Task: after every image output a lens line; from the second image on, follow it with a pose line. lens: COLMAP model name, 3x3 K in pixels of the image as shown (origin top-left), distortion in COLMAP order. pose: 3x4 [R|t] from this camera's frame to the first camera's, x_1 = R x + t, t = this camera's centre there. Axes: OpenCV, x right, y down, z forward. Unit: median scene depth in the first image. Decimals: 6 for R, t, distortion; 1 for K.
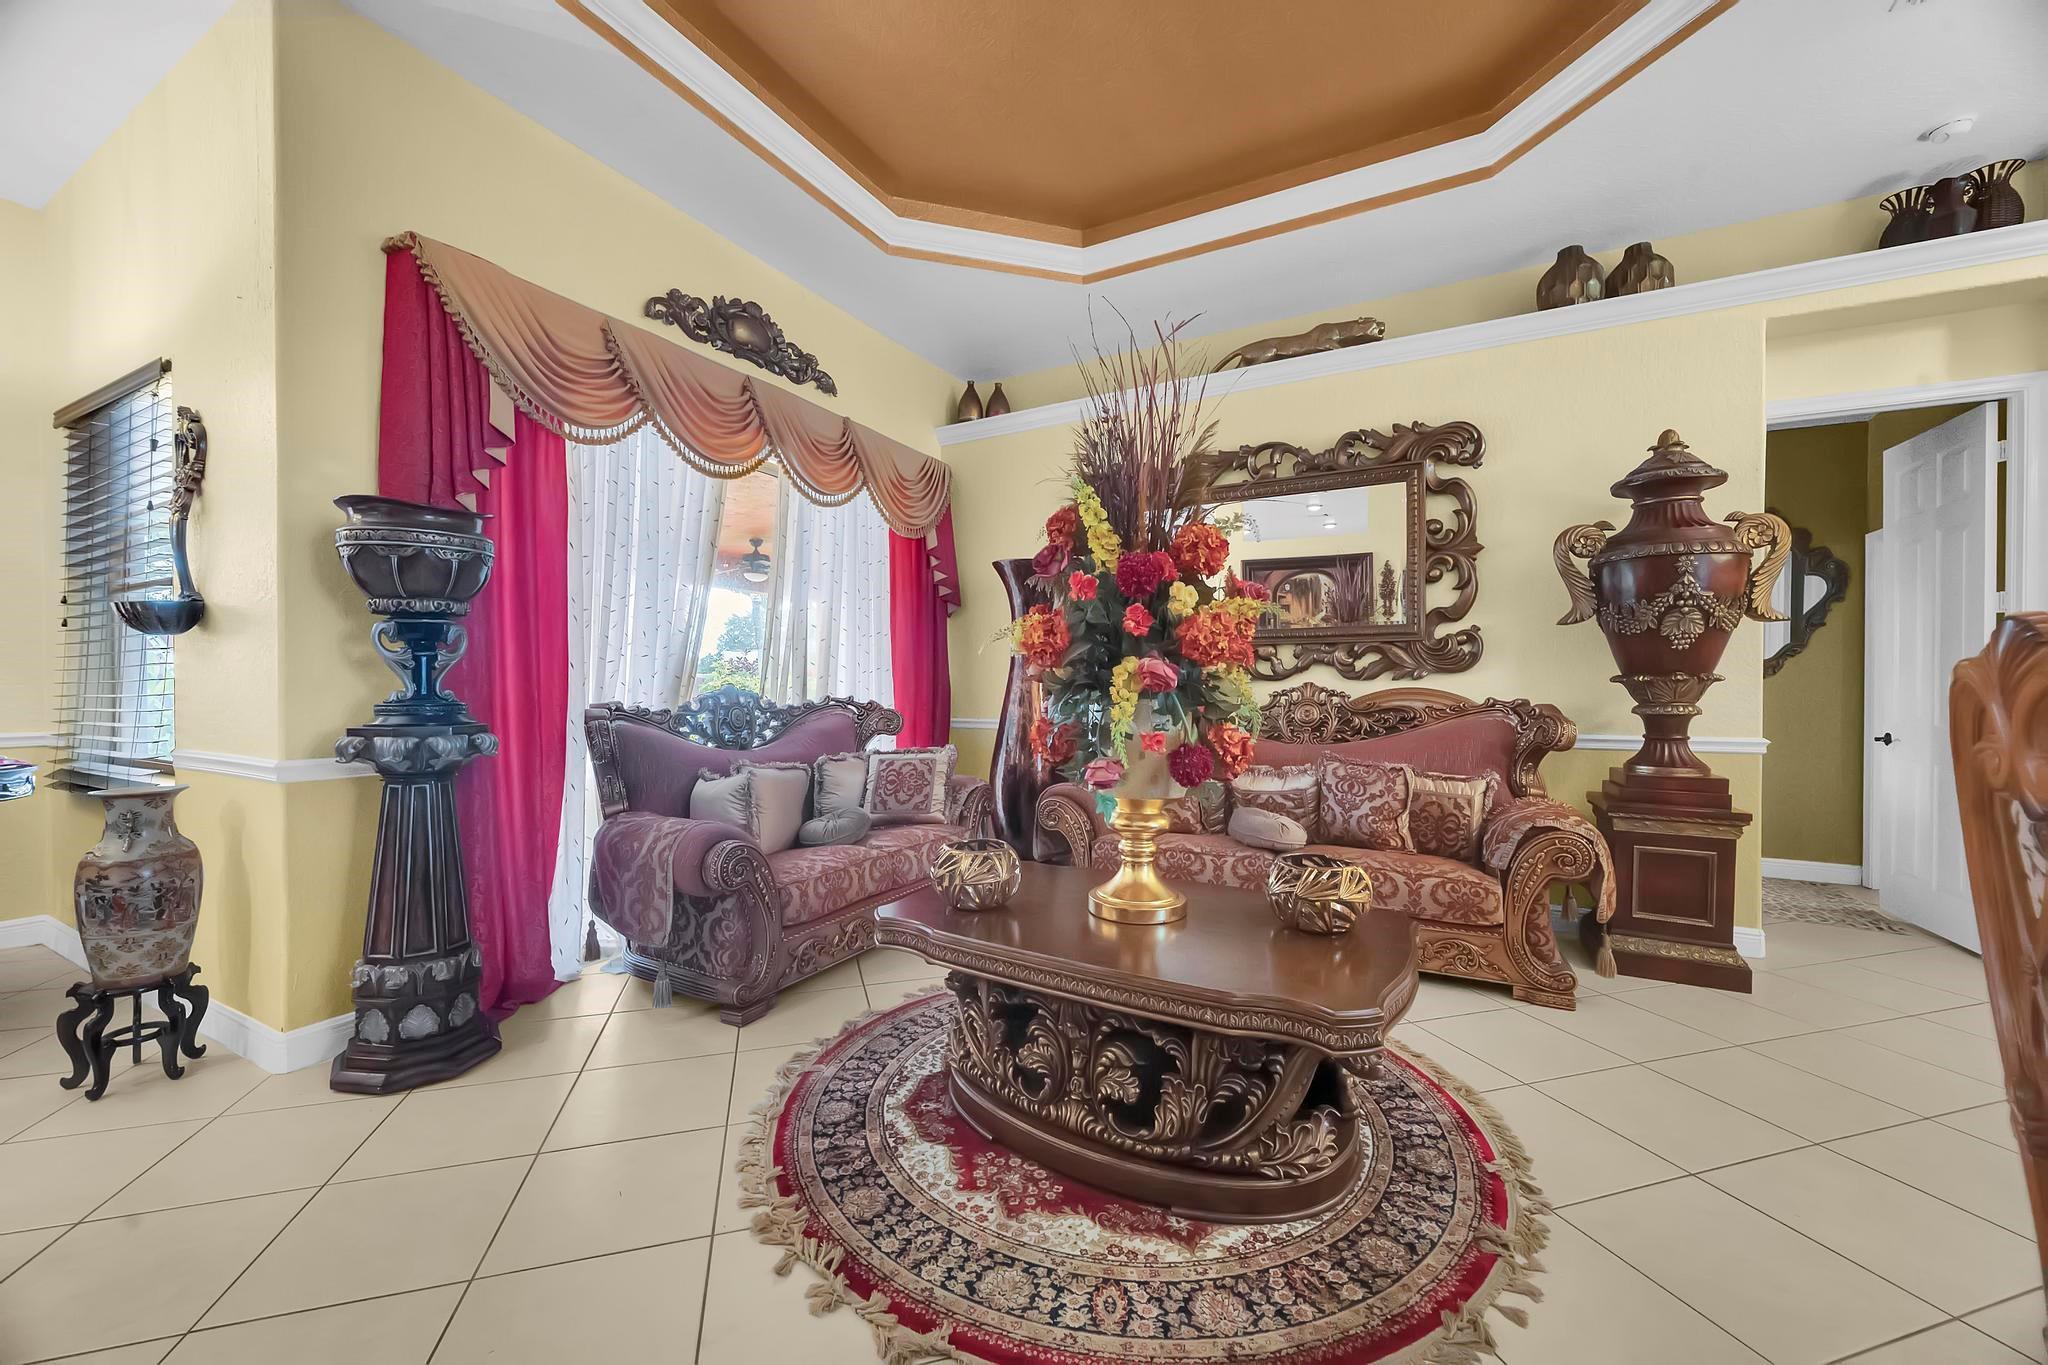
lens RADIAL K [[799.6, 0, 1024.0], [0, 799.6, 682.5], [0, 0, 1]] dist [0.001176, 0.000256]
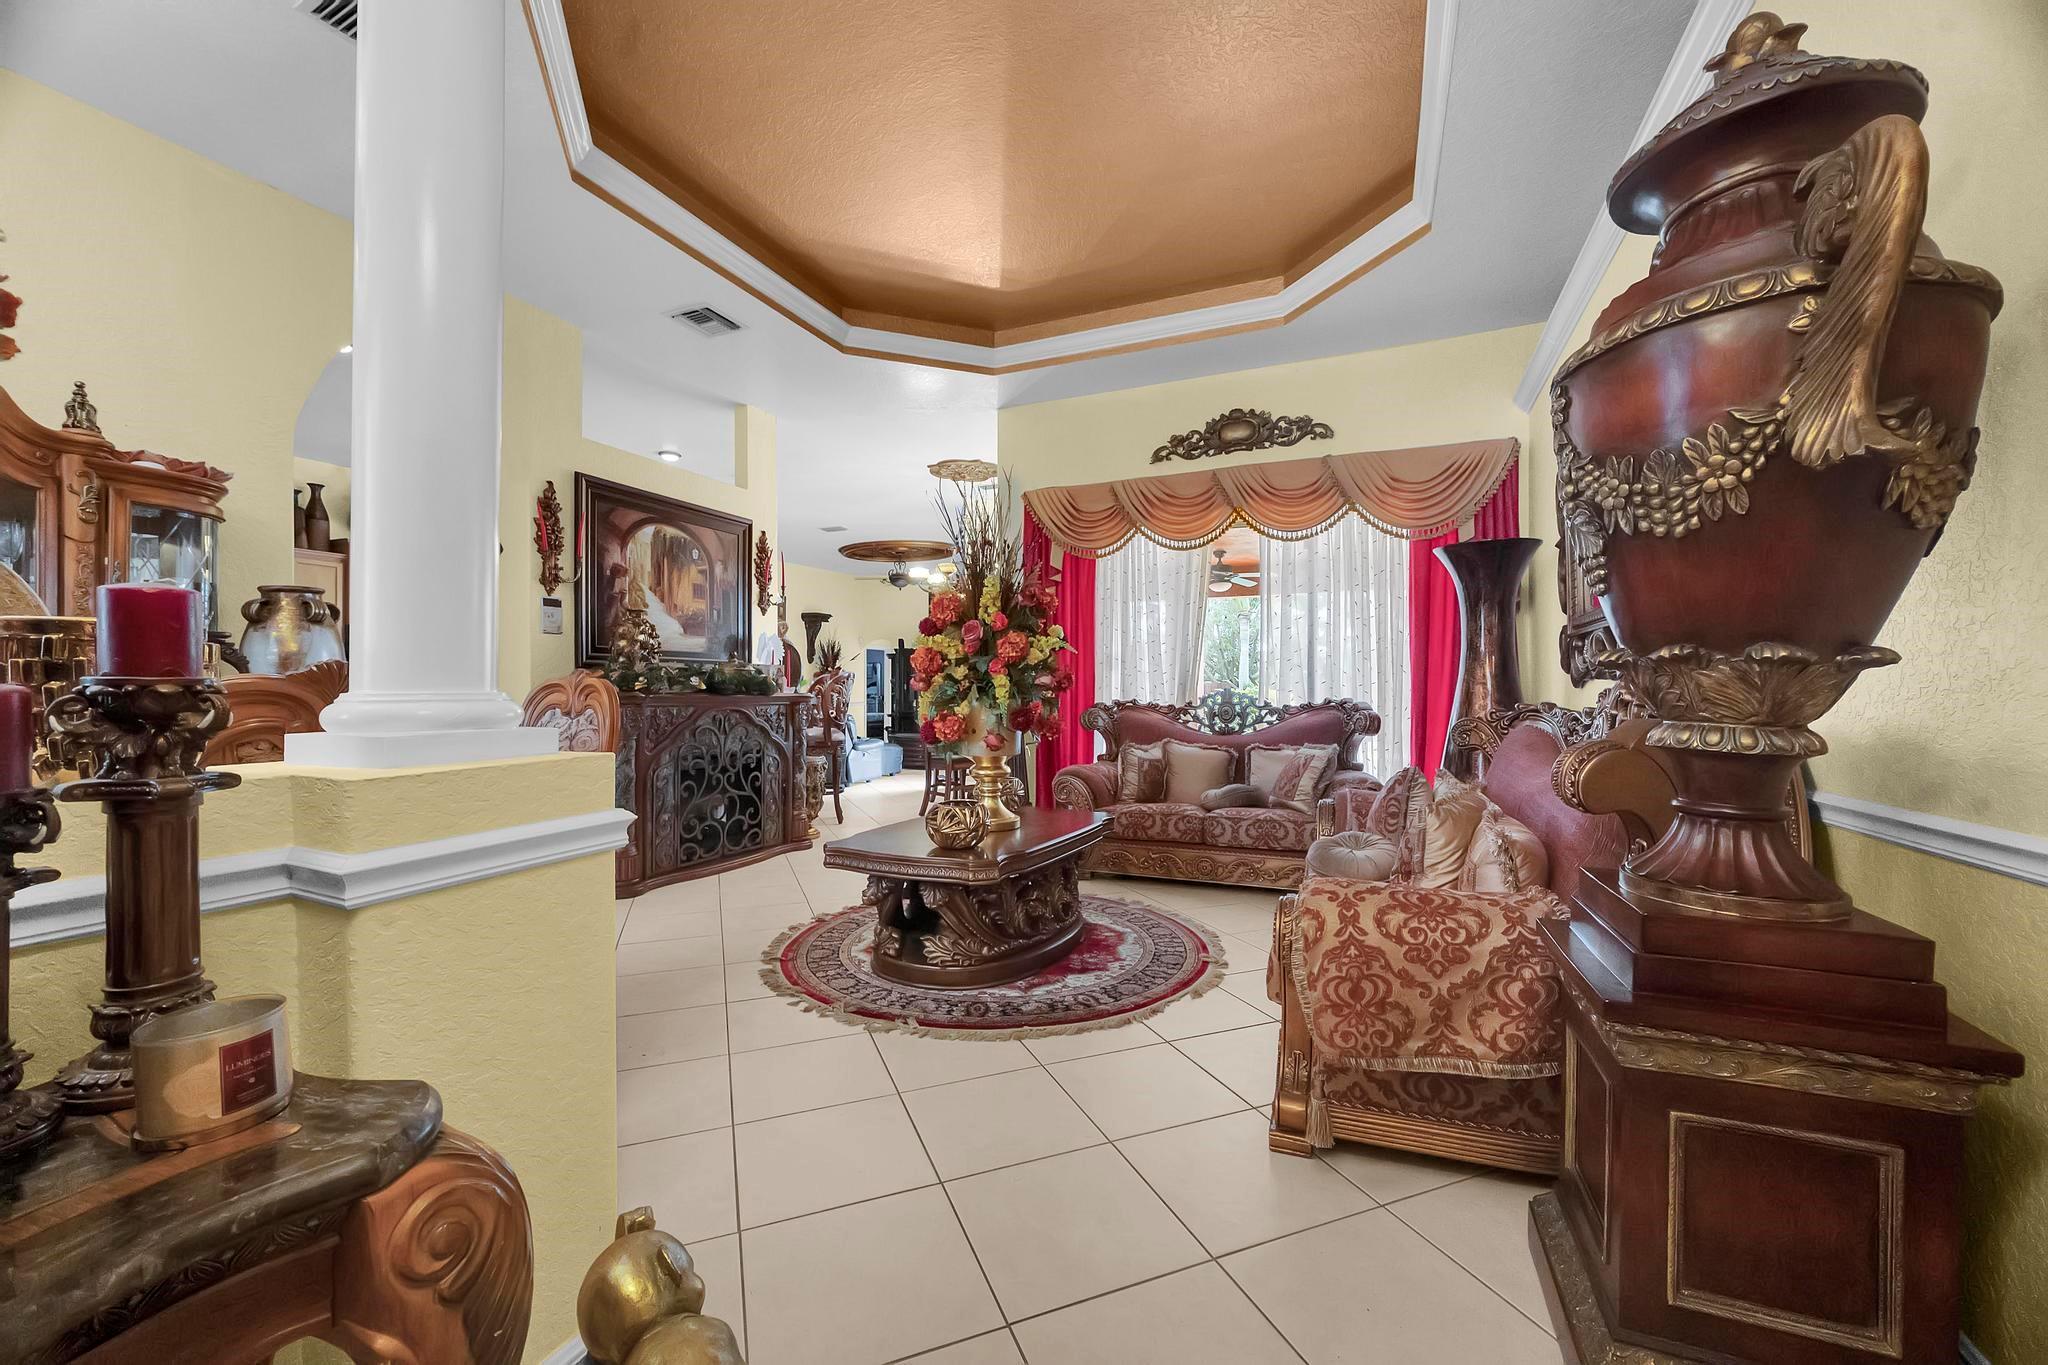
lens RADIAL K [[799.6, 0, 1024.0], [0, 799.6, 682.5], [0, 0, 1]] dist [0.001176, 0.000256]
pose [[0.080931, -0.007107, -0.996694, 1.038860], [0.006126, 0.999959, -0.006633, -0.000869], [0.996701, -0.005569, 0.080971, 0.550107]]
